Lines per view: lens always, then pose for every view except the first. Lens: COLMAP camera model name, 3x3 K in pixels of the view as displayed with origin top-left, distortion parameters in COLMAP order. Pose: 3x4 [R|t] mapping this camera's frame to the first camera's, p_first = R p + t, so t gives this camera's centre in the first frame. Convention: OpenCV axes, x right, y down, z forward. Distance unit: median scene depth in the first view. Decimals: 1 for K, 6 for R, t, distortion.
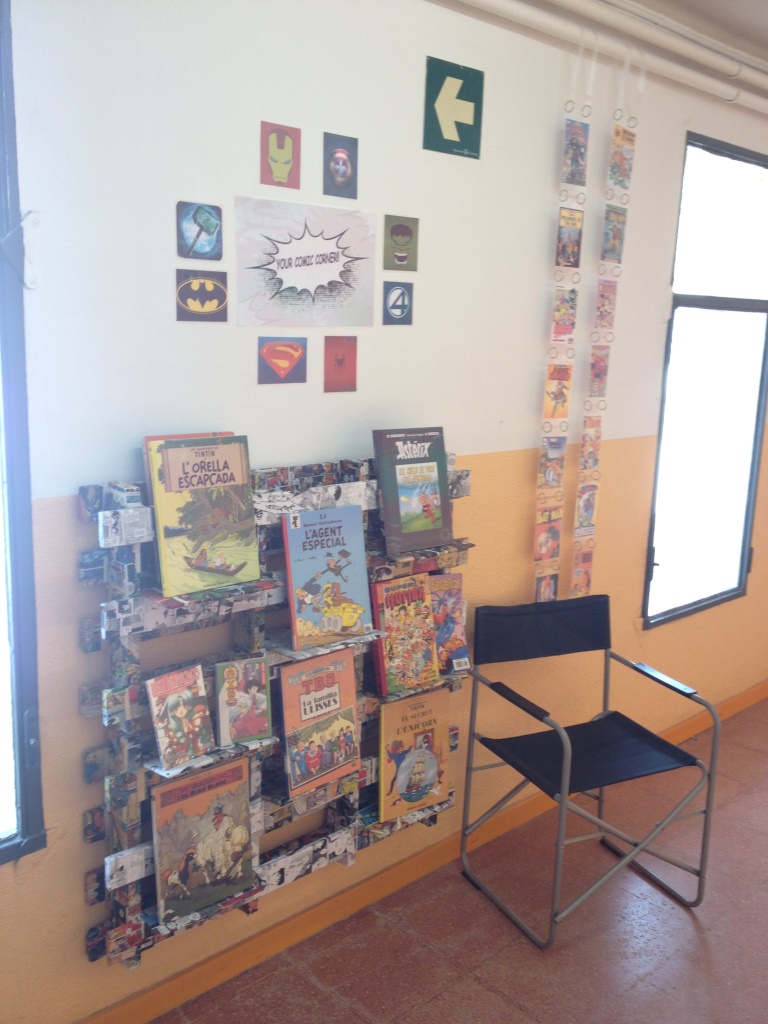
lens RADIAL K [[951.8, 0, 384.0], [0, 951.8, 512.0], [0, 0, 1]] dist [0.117308, -0.242544]
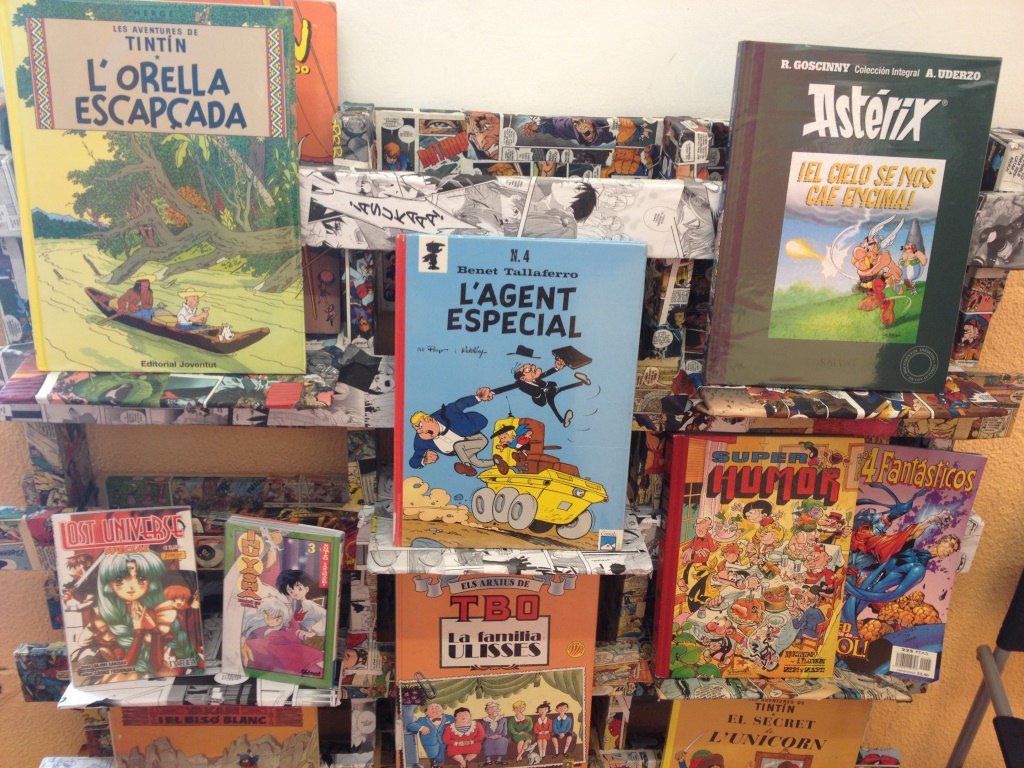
lens RADIAL K [[951.8, 0, 512.0], [0, 951.8, 384.0], [0, 0, 1]] dist [0.117308, -0.242544]
pose [[0.774833, 0.294684, -0.559281, 0.169385], [-0.151520, 0.945489, 0.288258, -0.058240], [0.613738, -0.138610, 0.777247, 0.680419]]
